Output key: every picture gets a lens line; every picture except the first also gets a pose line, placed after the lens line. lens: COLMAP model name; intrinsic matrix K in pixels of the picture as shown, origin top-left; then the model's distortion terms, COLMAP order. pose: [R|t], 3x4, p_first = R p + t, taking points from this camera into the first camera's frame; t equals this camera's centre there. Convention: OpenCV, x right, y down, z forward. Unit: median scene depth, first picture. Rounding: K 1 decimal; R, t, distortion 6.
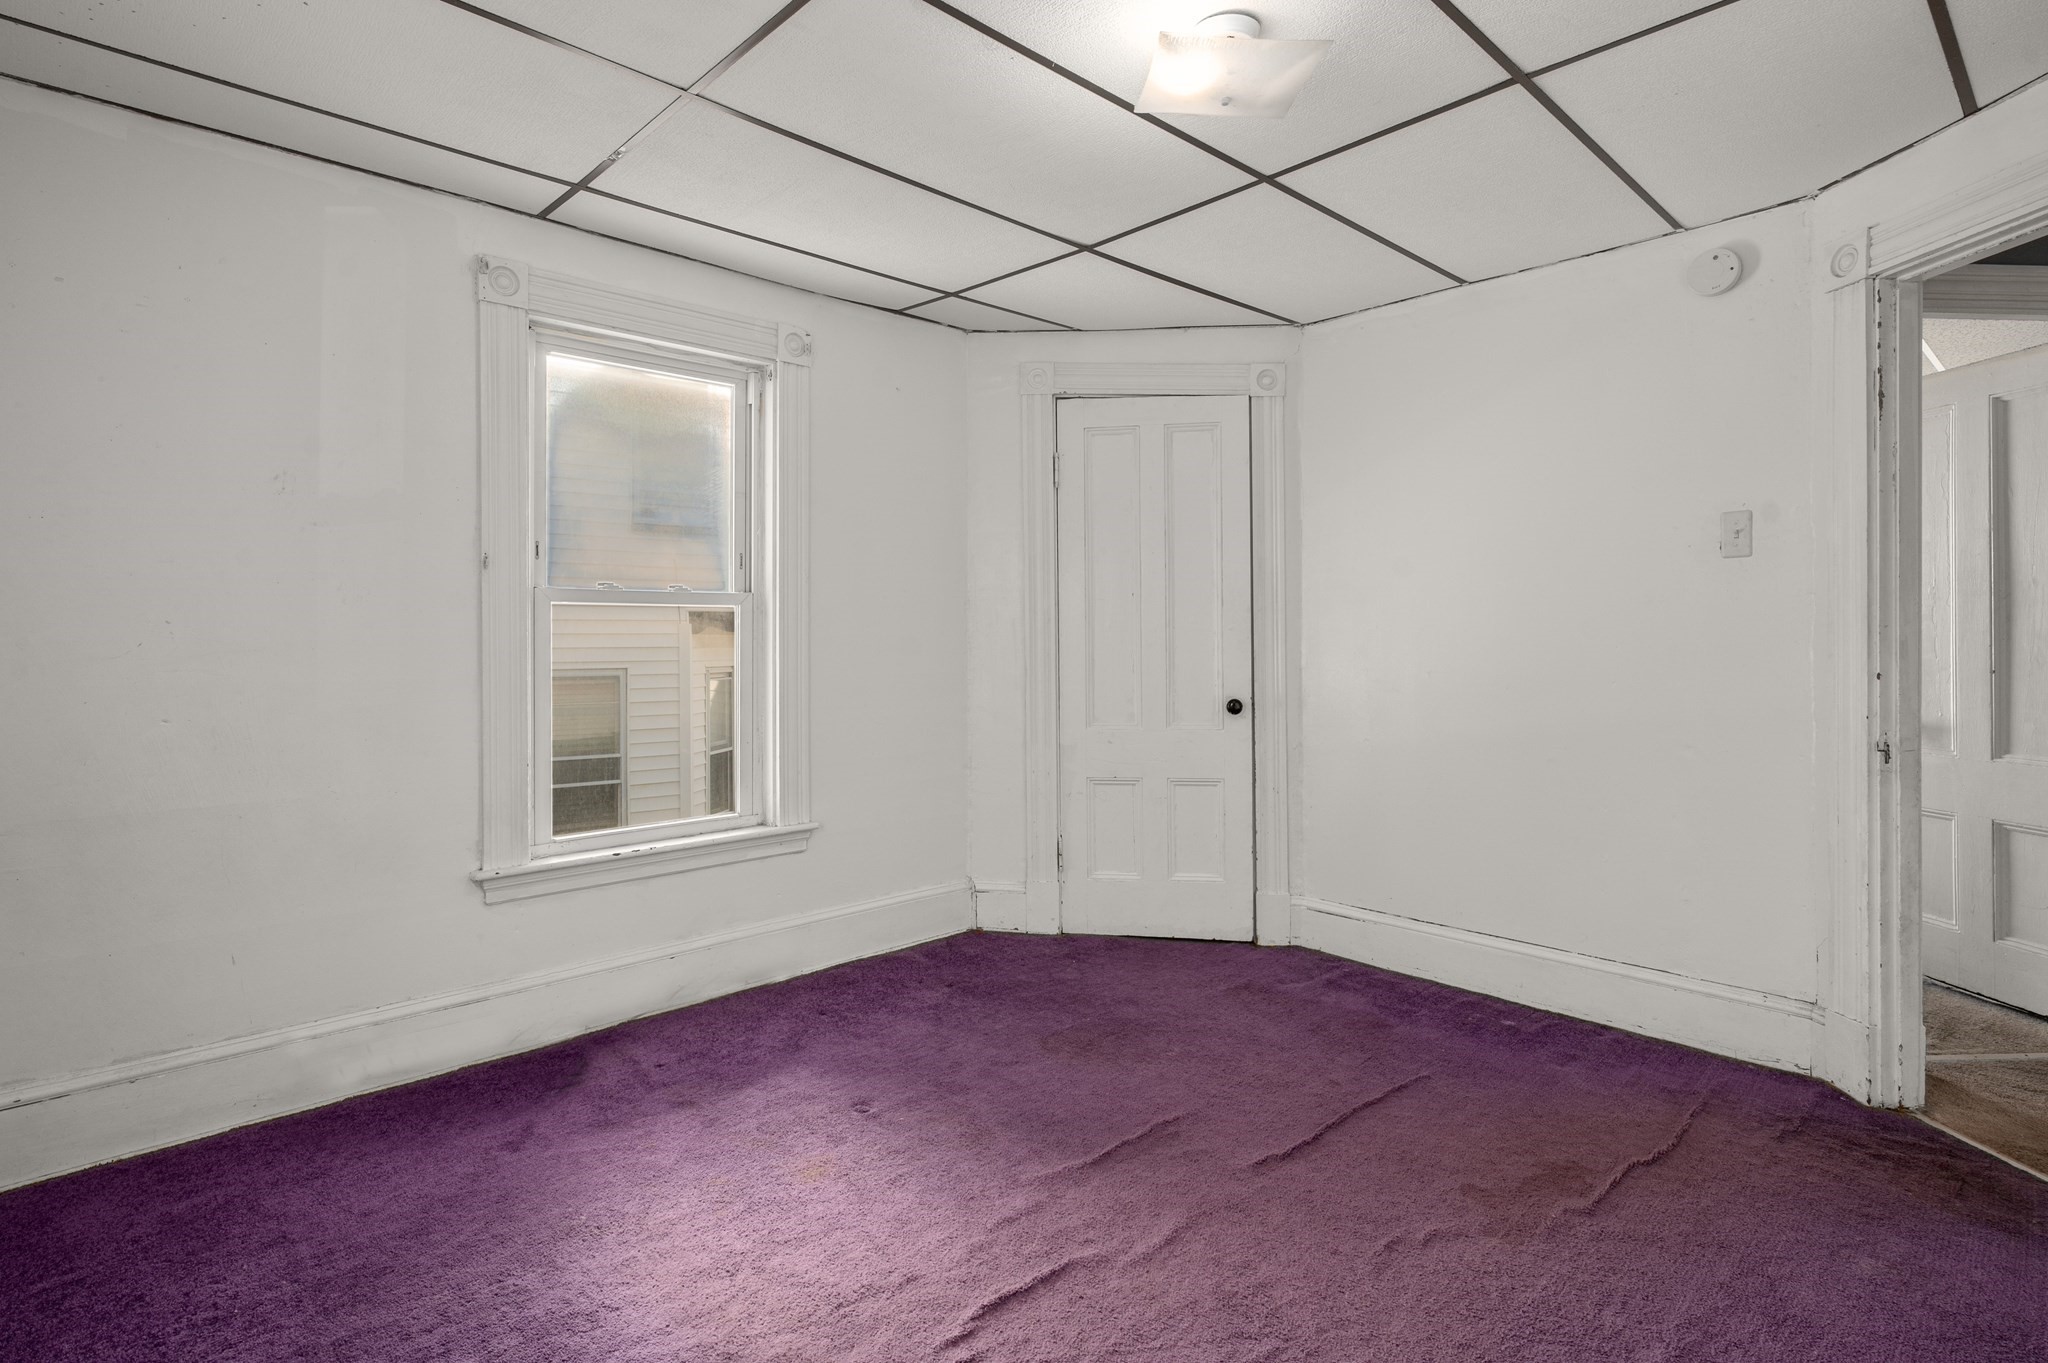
lens RADIAL K [[995.6, 0, 1040.9], [0, 995.6, 633.5], [0, 0, 1]] dist [0.000232, -0.001151]
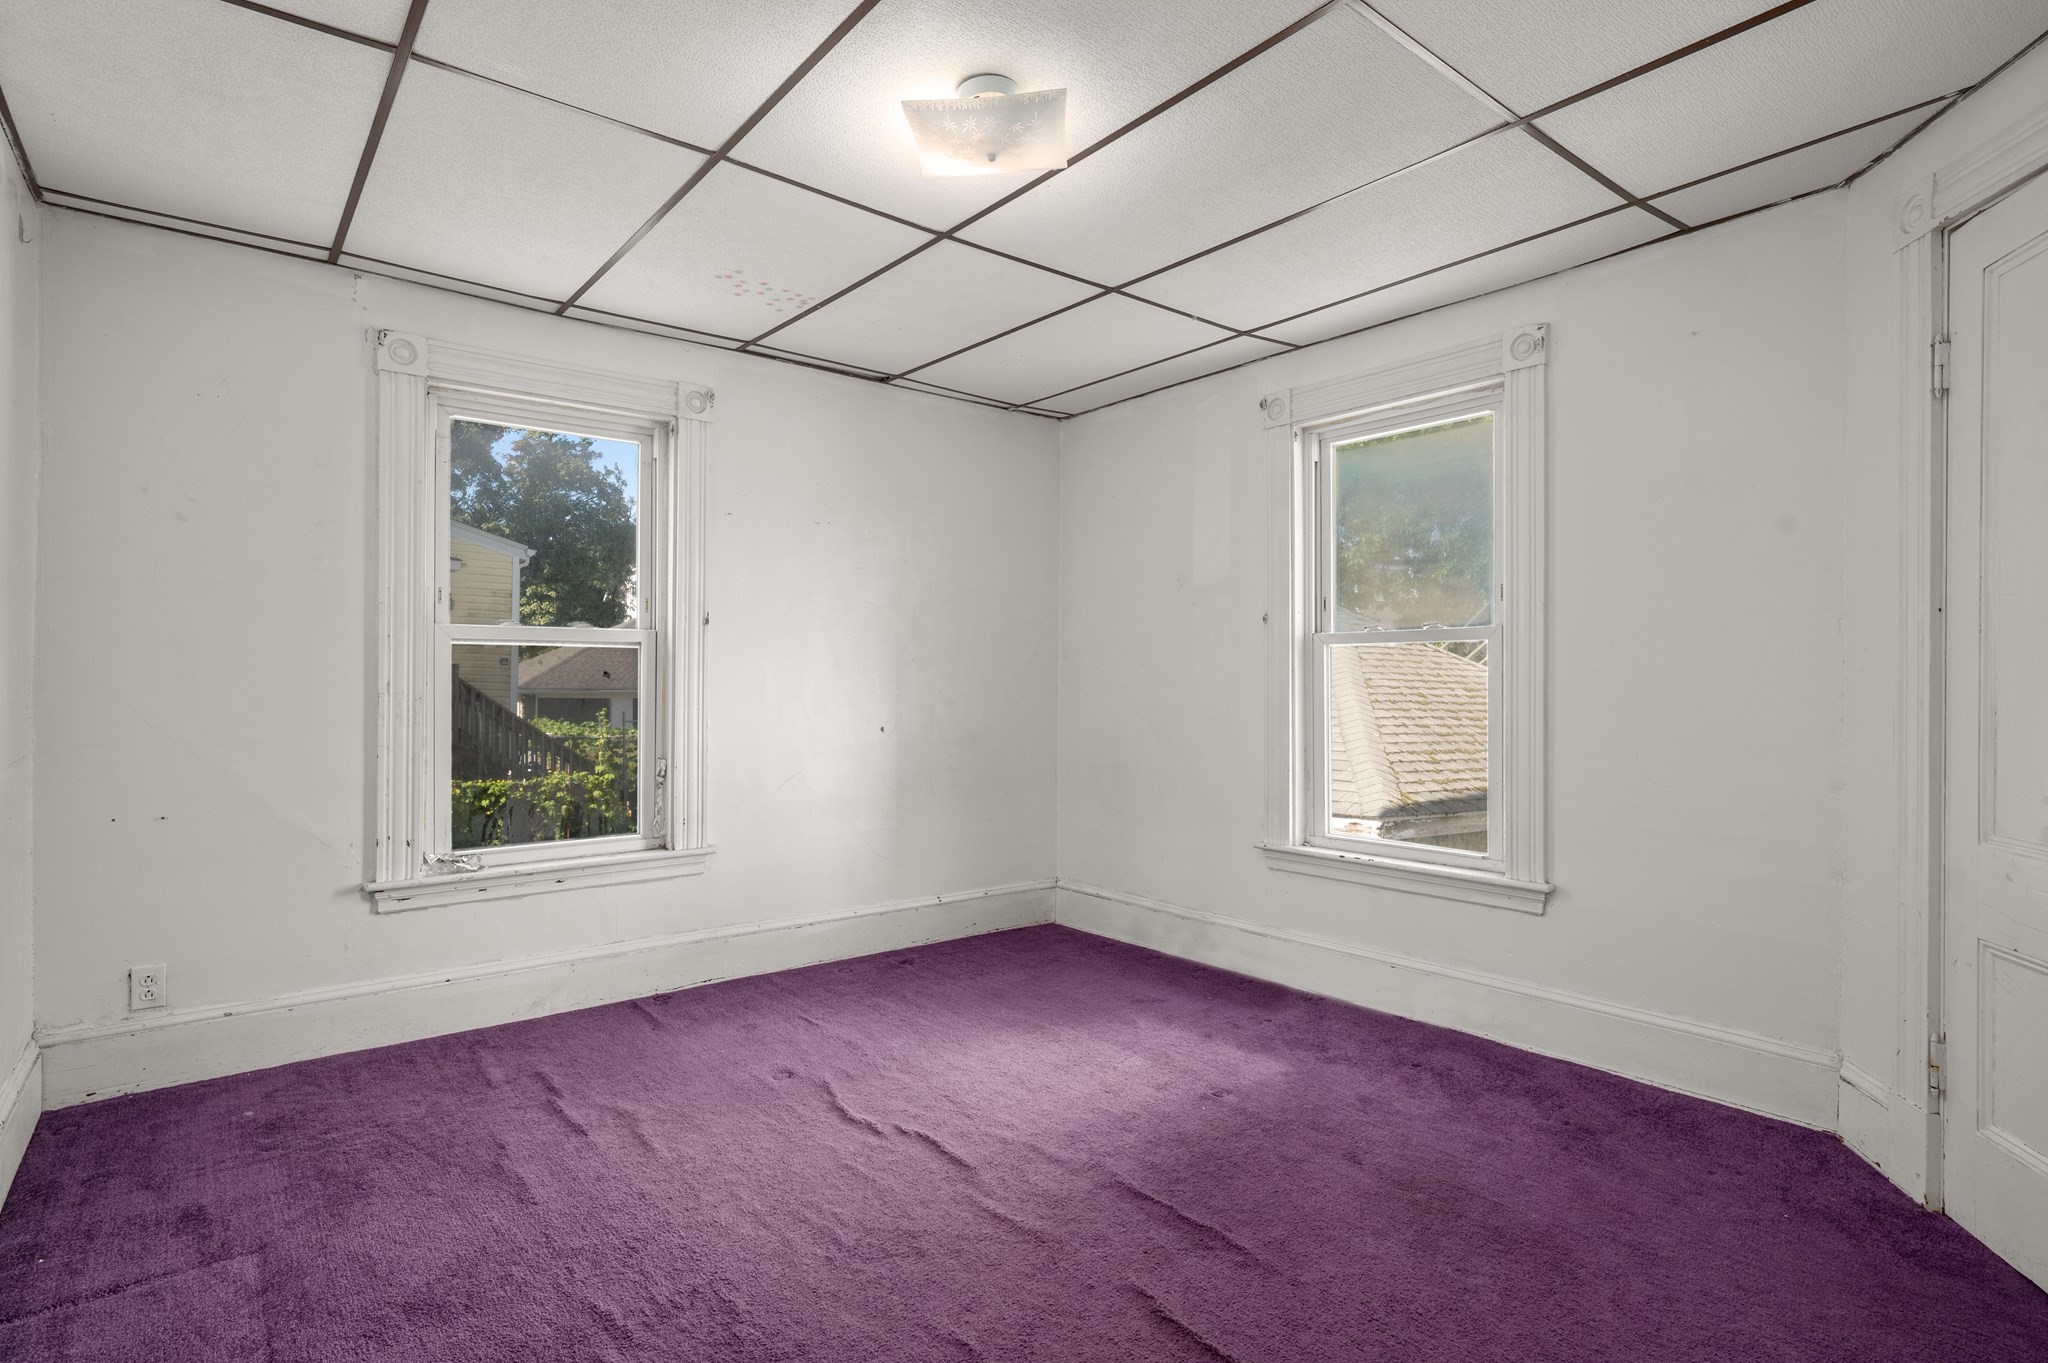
lens RADIAL K [[995.6, 0, 1024.0], [0, 995.6, 679.9], [0, 0, 1]] dist [0.000232, -0.001151]
pose [[-0.056164, 0.003564, -0.998415, 0.777004], [0.003816, 0.999987, 0.003355, 0.006349], [0.998414, -0.003621, -0.056177, 0.690806]]
